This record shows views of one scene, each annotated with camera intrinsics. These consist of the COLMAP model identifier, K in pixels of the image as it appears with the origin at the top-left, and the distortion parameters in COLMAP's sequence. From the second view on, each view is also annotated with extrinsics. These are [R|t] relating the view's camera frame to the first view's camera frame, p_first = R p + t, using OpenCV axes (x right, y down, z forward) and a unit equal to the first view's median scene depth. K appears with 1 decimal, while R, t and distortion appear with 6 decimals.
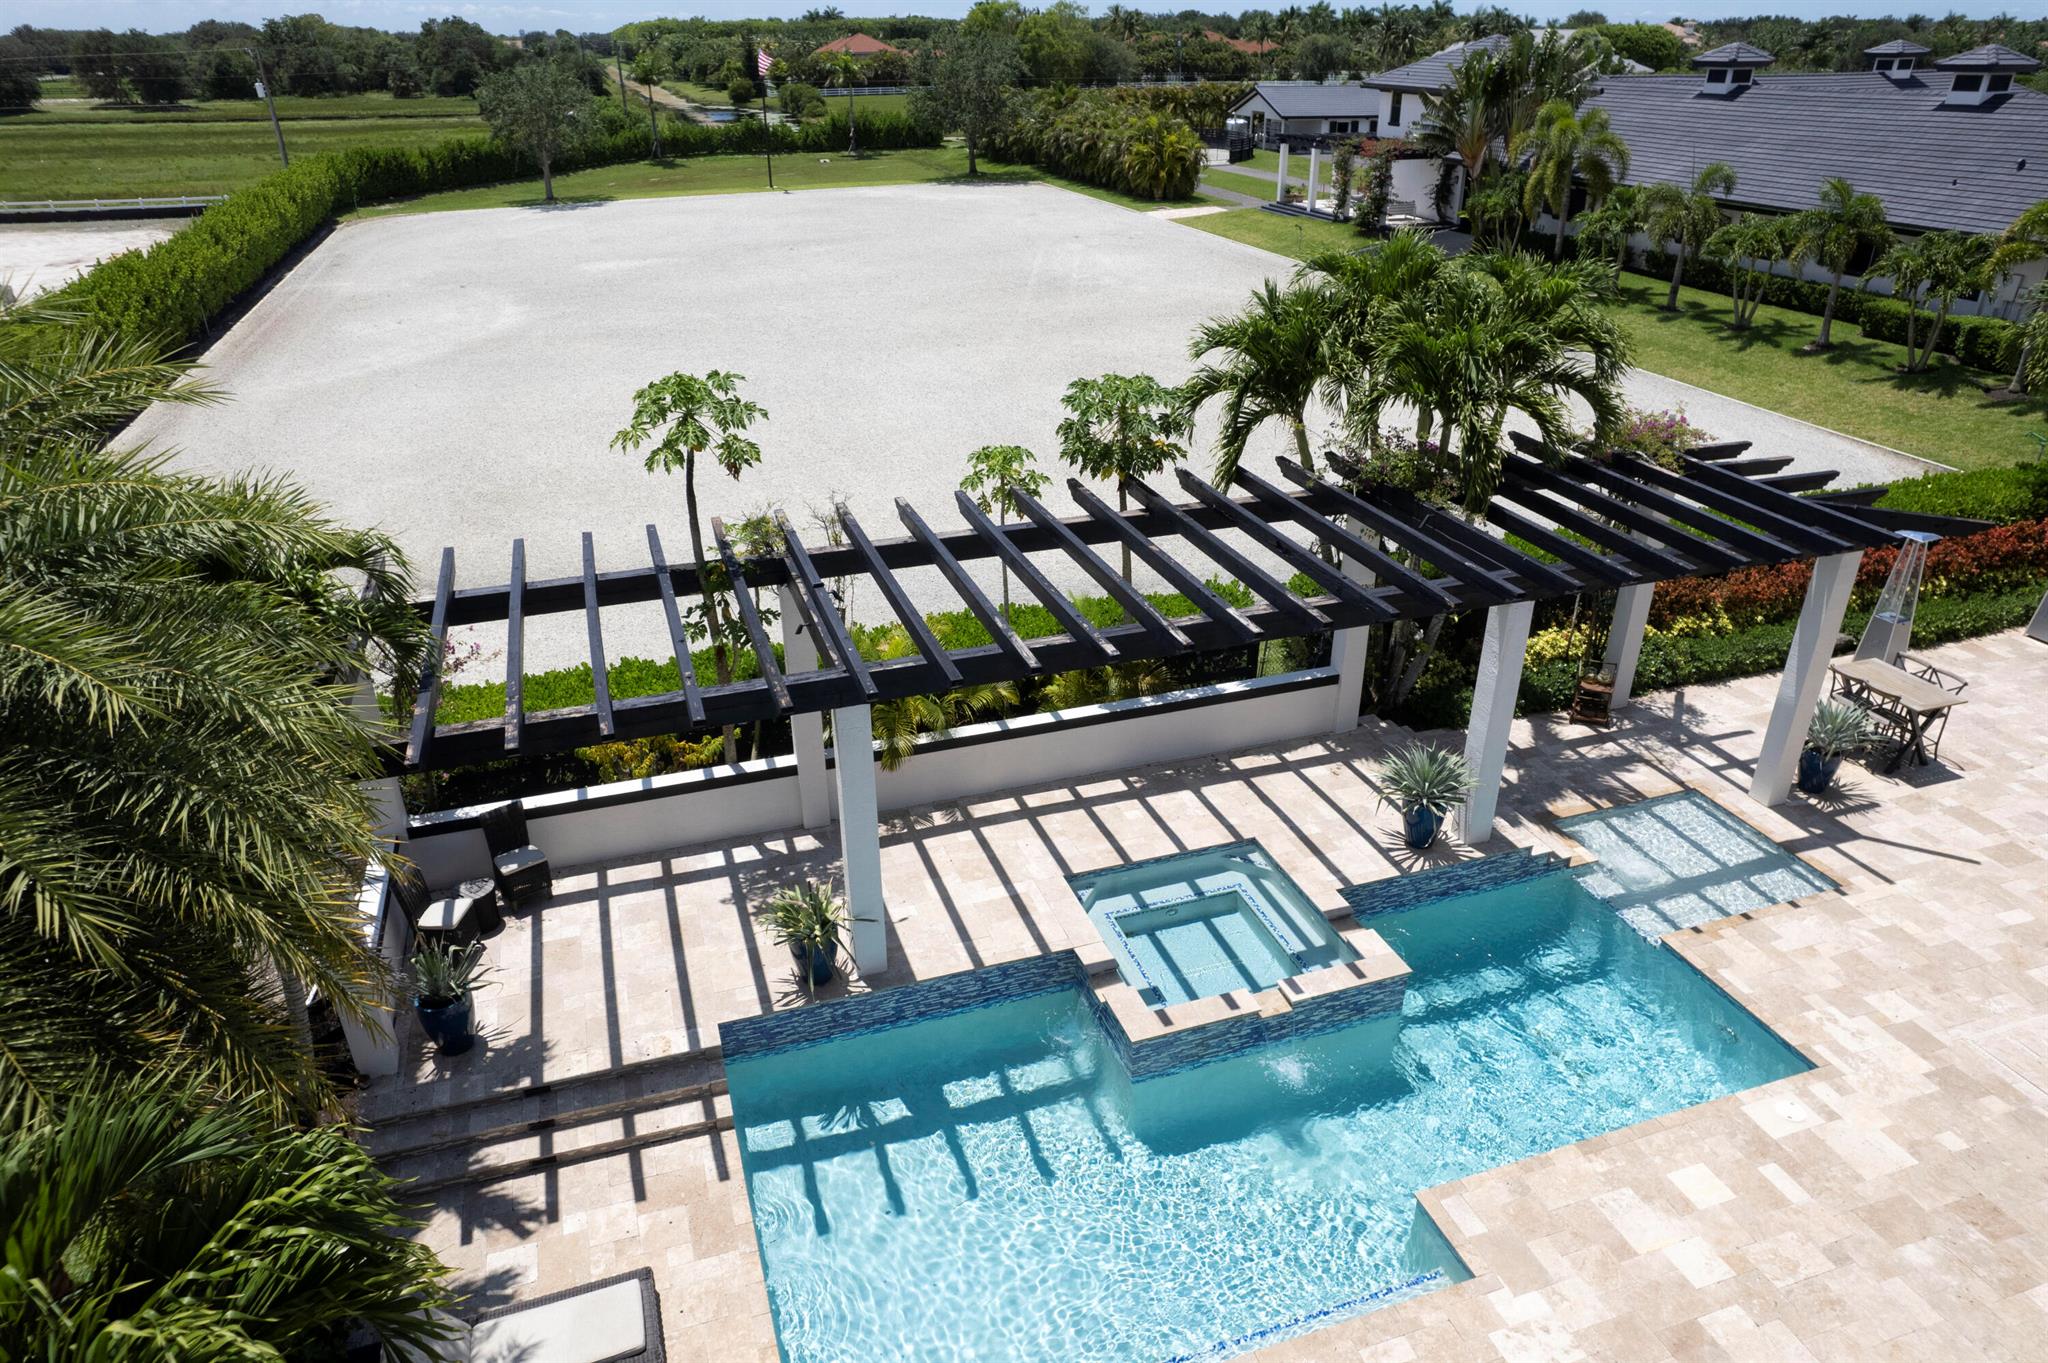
lens RADIAL K [[1287.1, 0, 1029.5], [0, 1287.1, 672.5], [0, 0, 1]] dist [-0.018826, 0.007692]
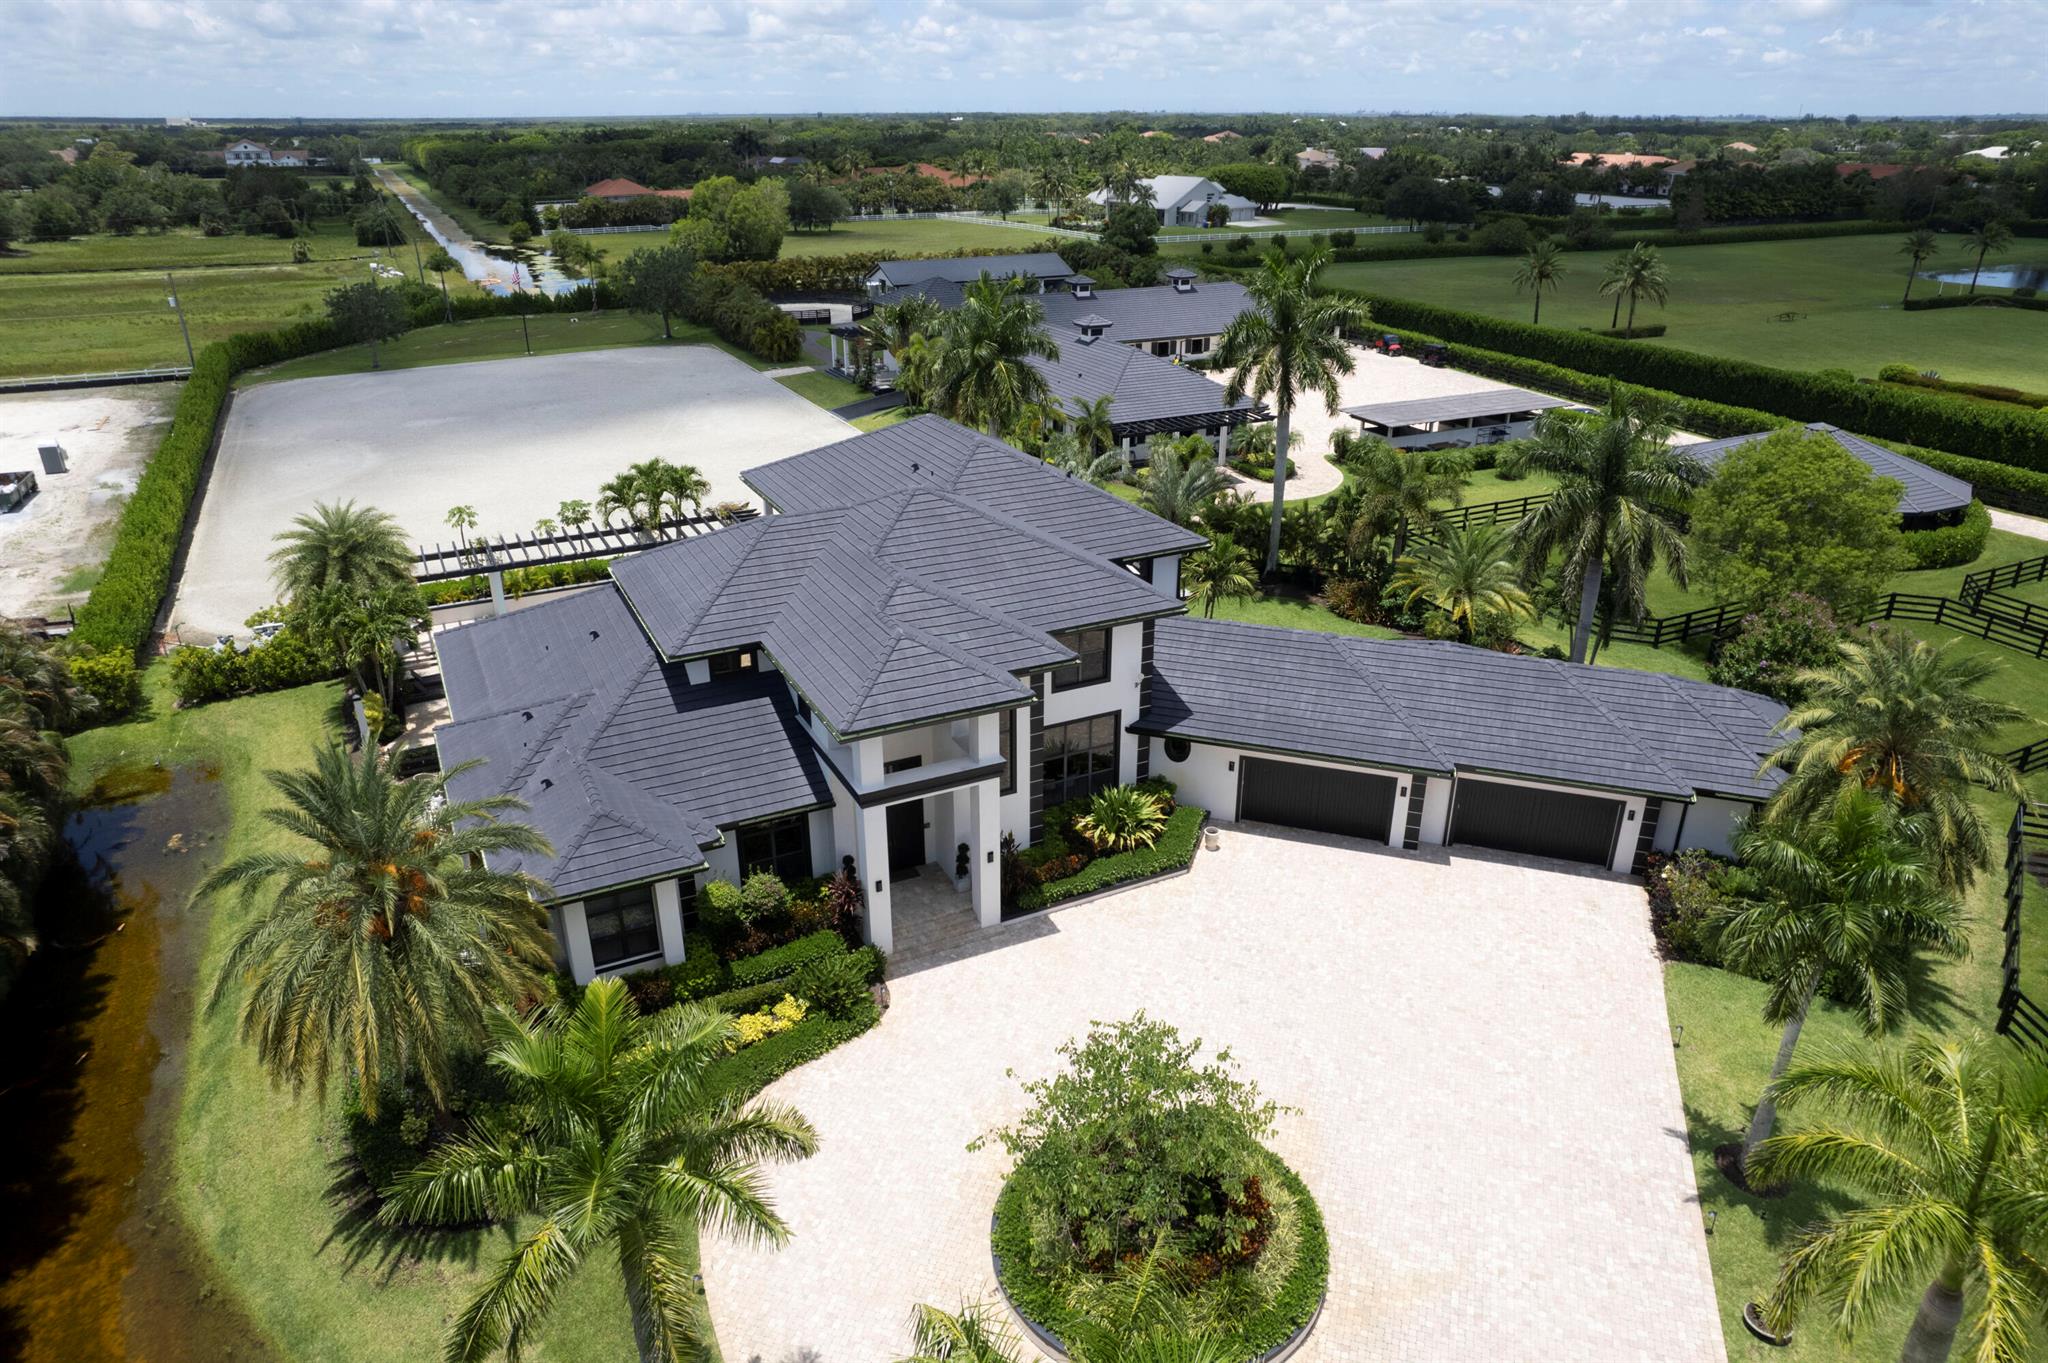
lens RADIAL K [[1287.1, 0, 1020.3], [0, 1287.1, 695.9], [0, 0, 1]] dist [-0.018826, 0.007692]
pose [[0.990827, -0.056633, 0.122698, 1.012186], [0.060675, 0.997723, -0.029460, 0.632551], [-0.120750, 0.036634, 0.992007, -3.408121]]
